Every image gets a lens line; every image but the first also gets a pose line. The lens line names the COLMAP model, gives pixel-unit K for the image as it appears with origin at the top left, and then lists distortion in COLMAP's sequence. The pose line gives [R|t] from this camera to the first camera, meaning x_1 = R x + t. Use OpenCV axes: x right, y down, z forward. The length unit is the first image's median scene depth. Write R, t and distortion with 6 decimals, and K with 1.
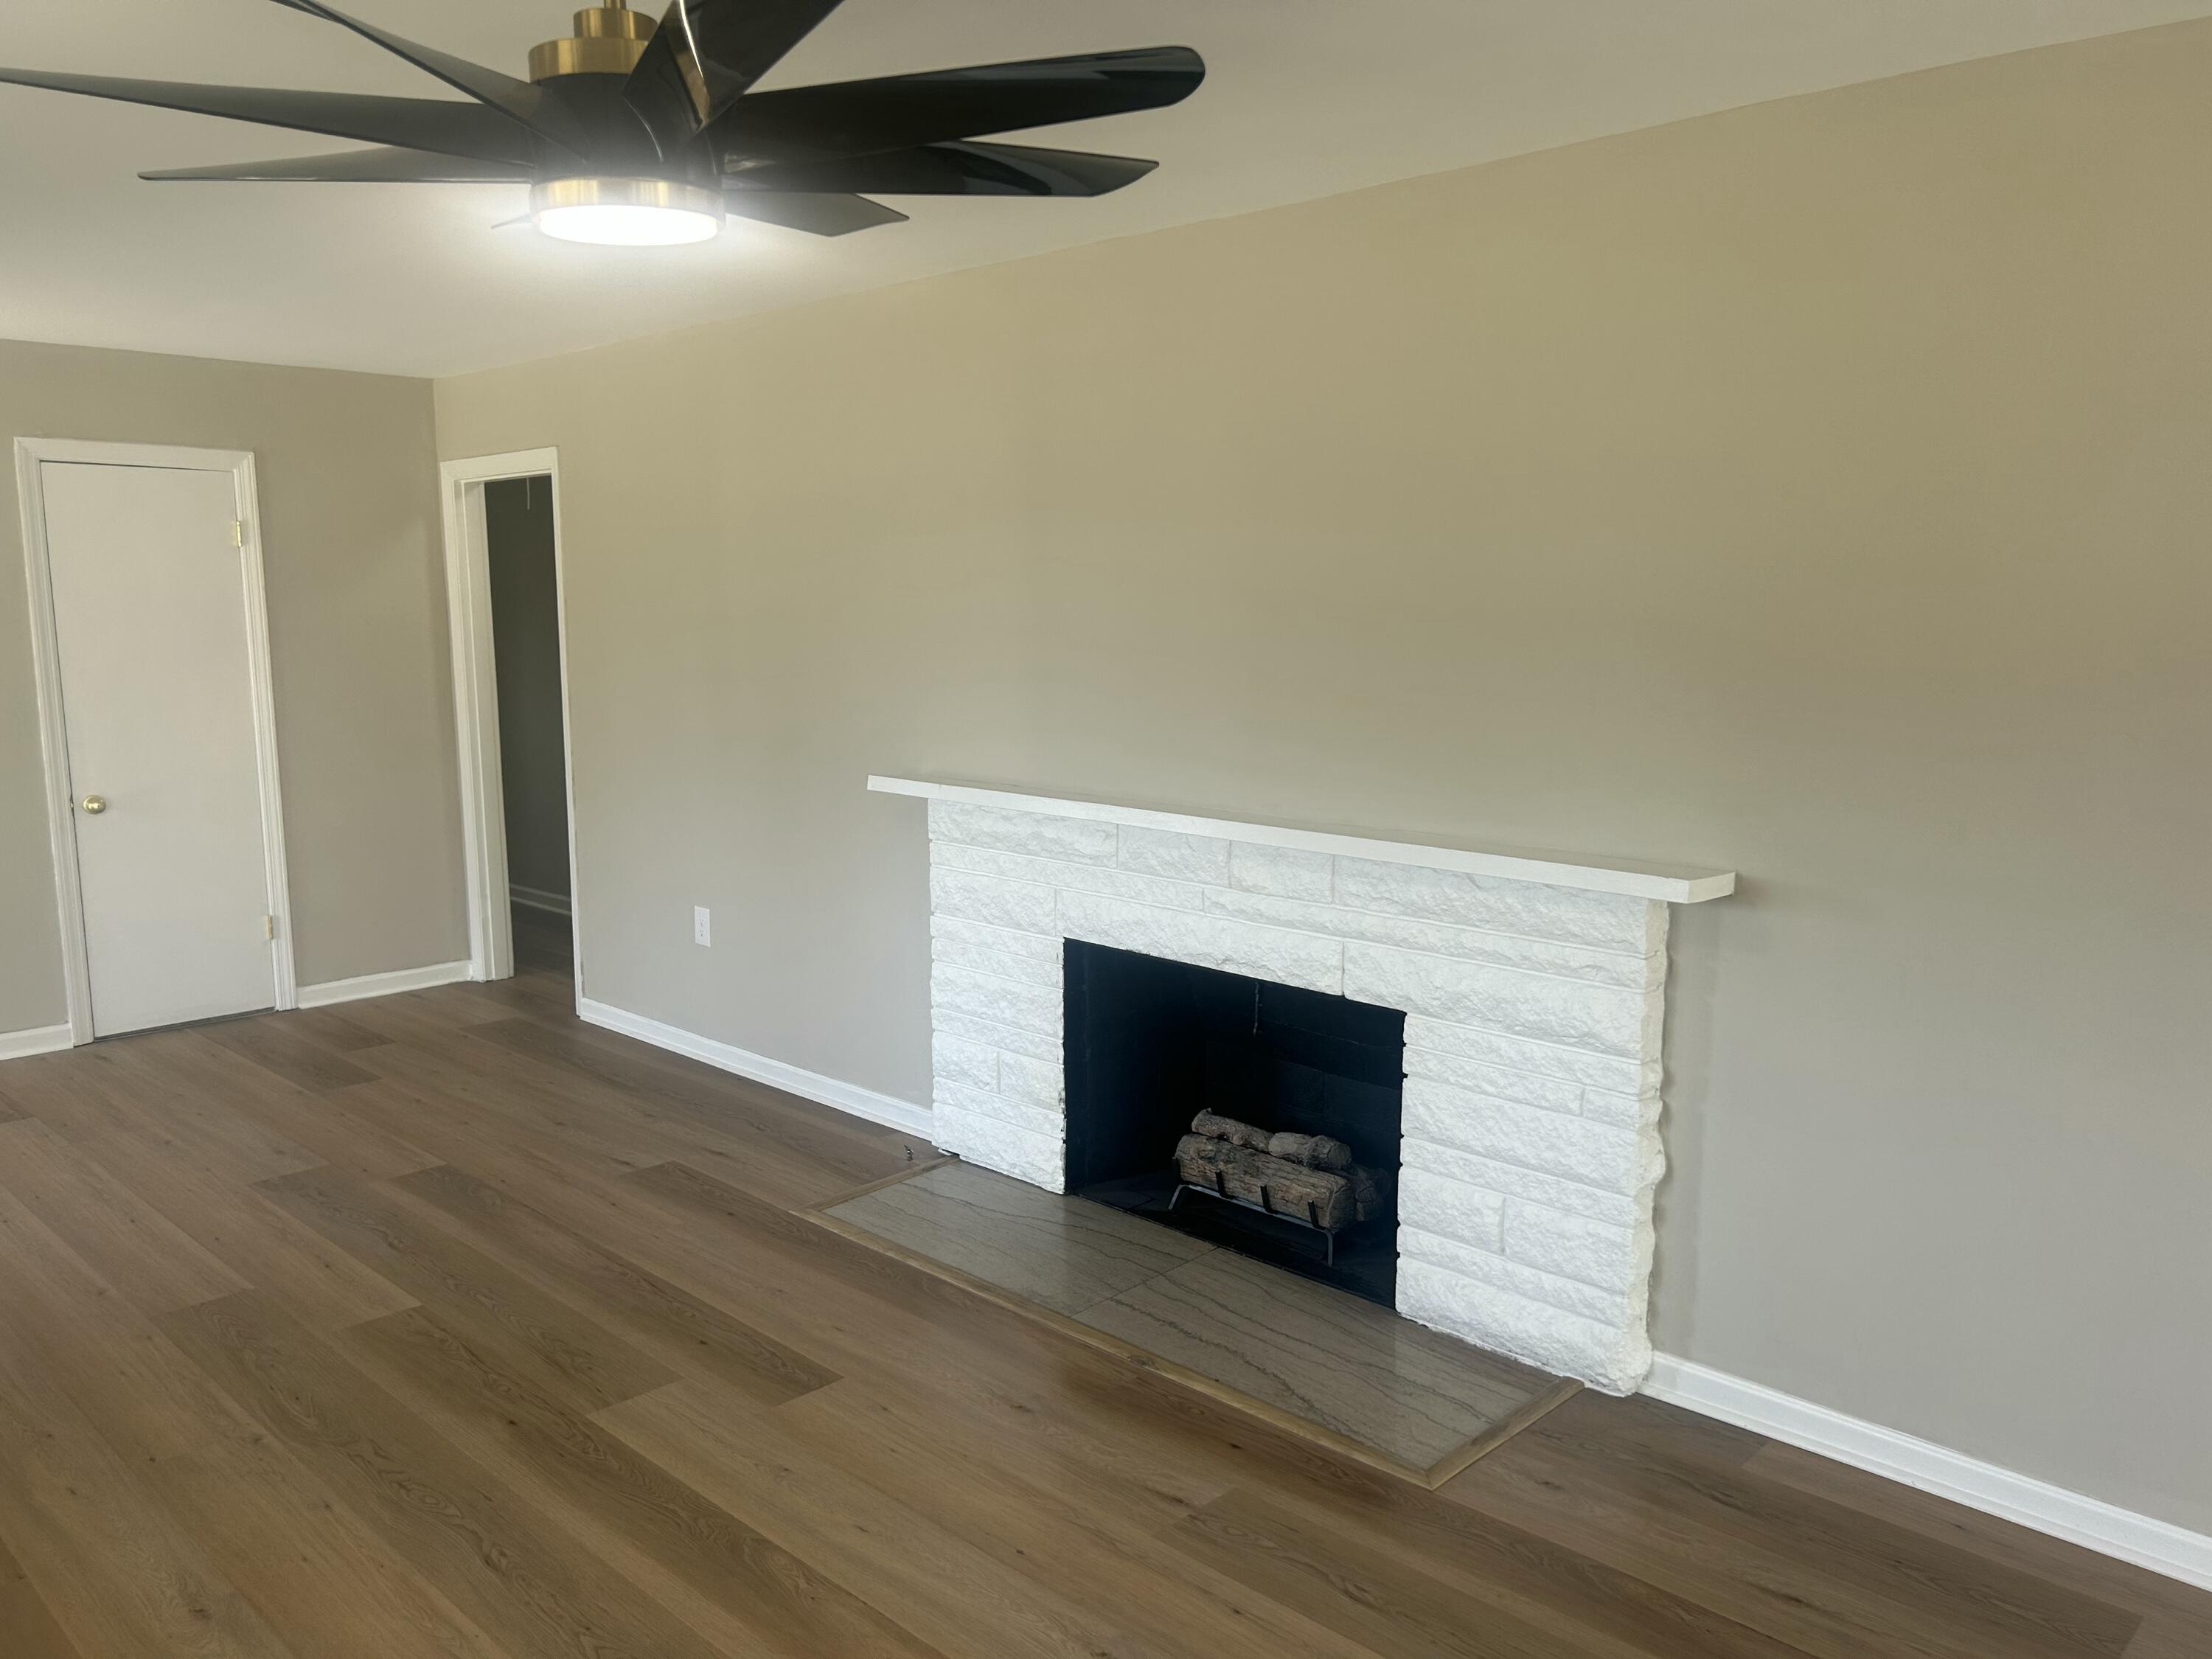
lens RADIAL K [[1686.1, 0, 1106.0], [0, 1686.1, 829.5], [0, 0, 1]] dist [0.035791, -0.001874]
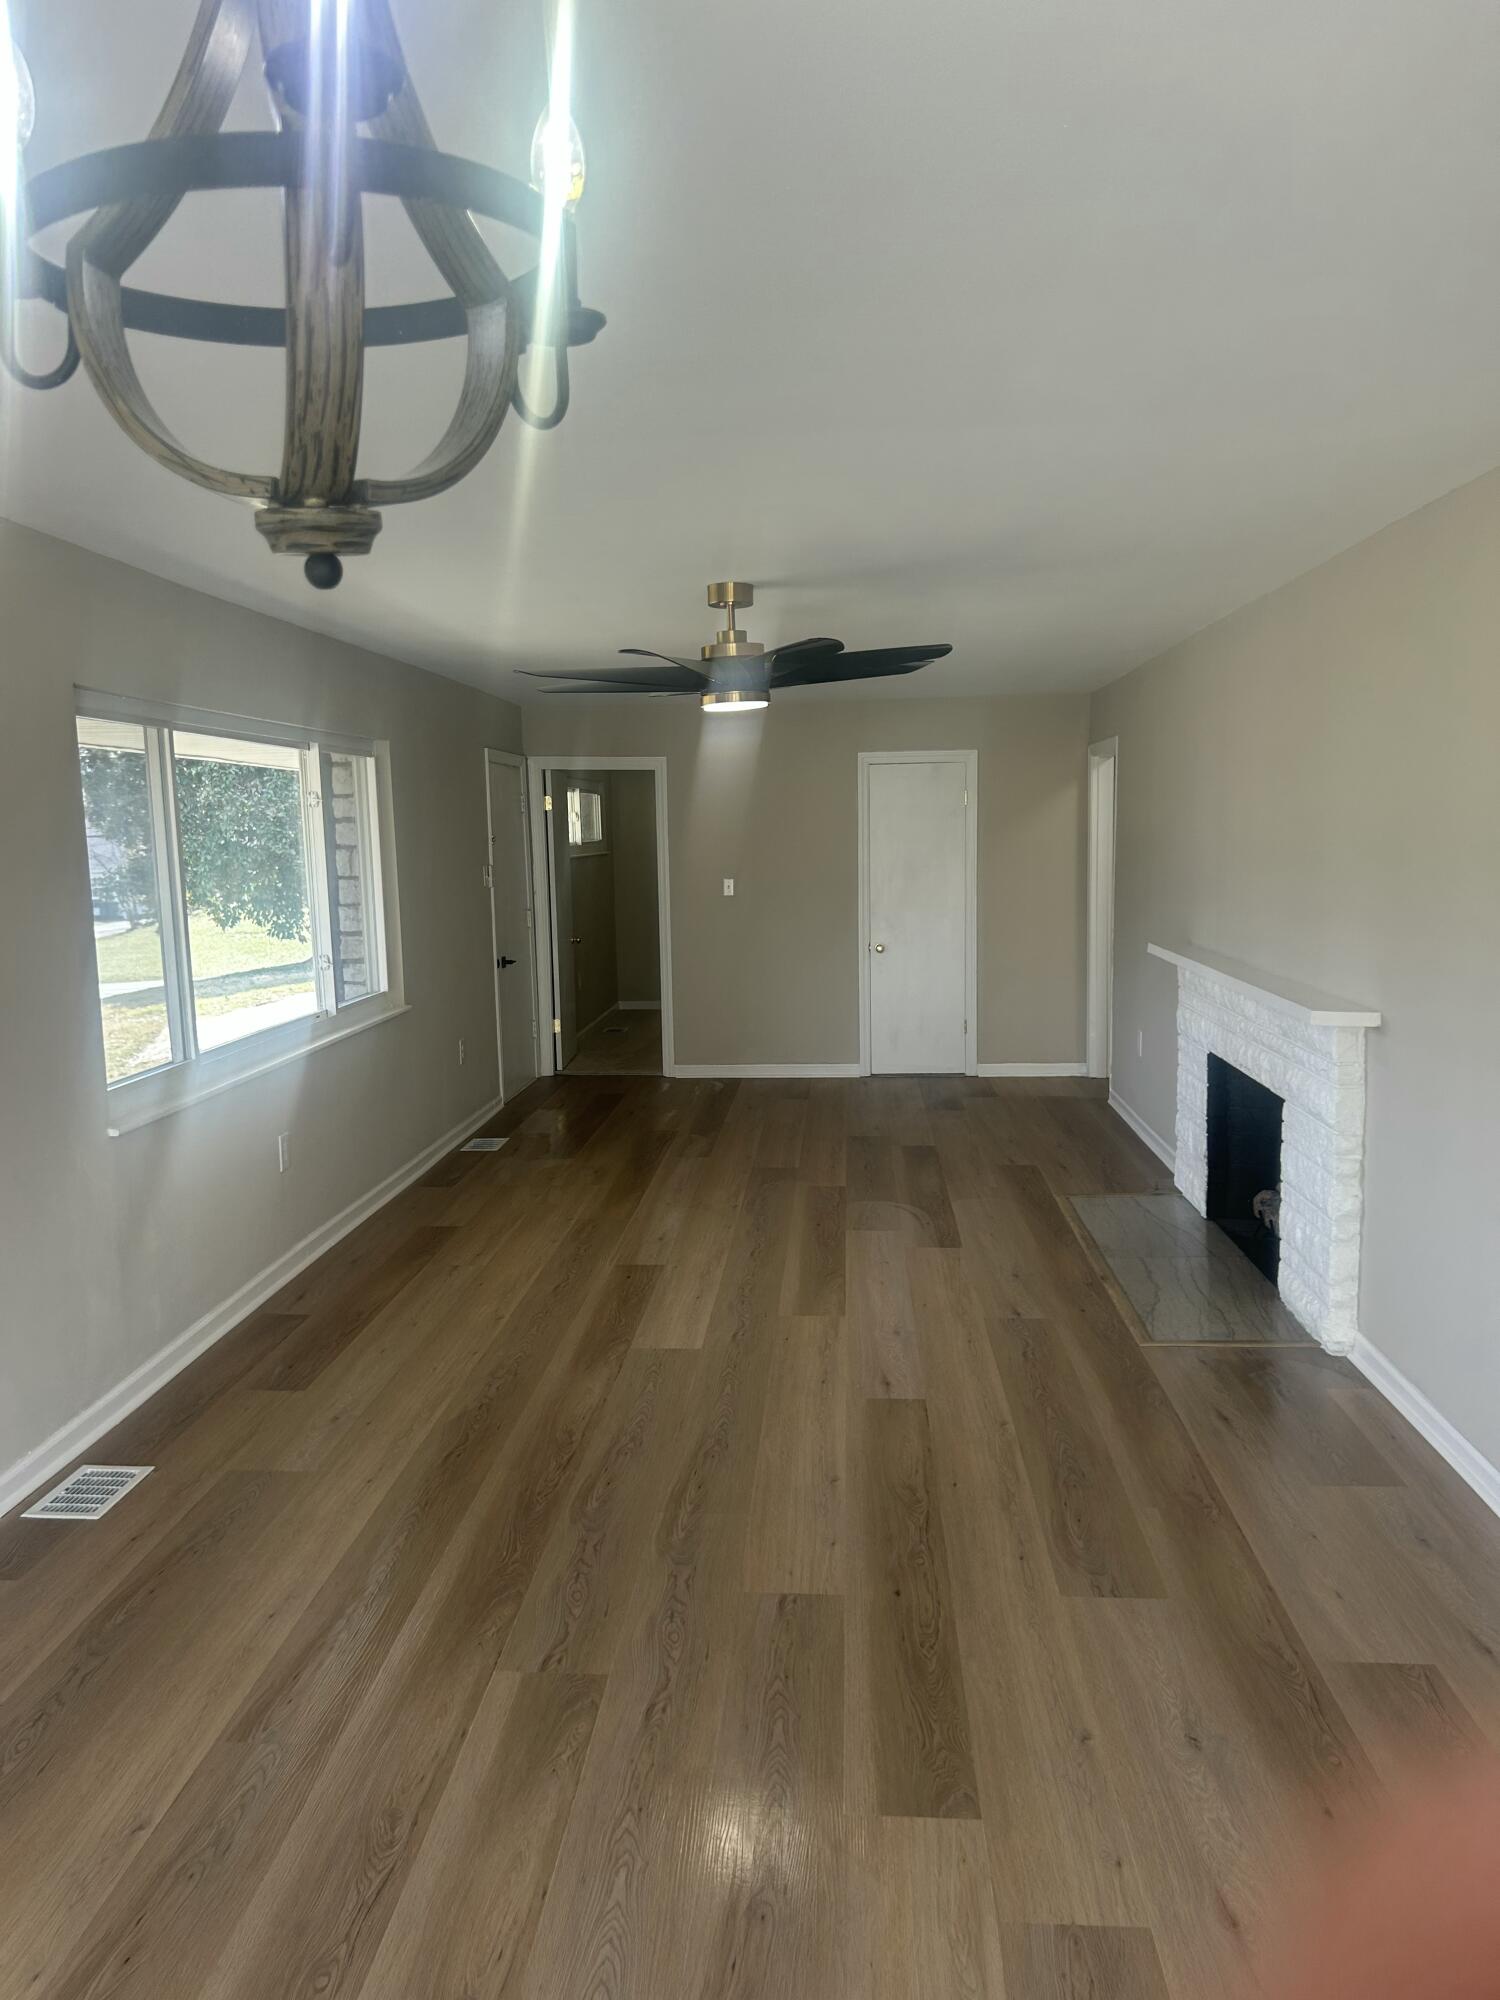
lens RADIAL K [[1524.5, 0, 750.0], [0, 1524.5, 1000.0], [0, 0, 1]] dist [0.035791, -0.001874]
pose [[0.647612, 0.079343, -0.757828, 0.802747], [-0.096744, 0.995077, 0.021509, 0.029440], [0.755803, 0.059386, 0.652100, -0.256233]]
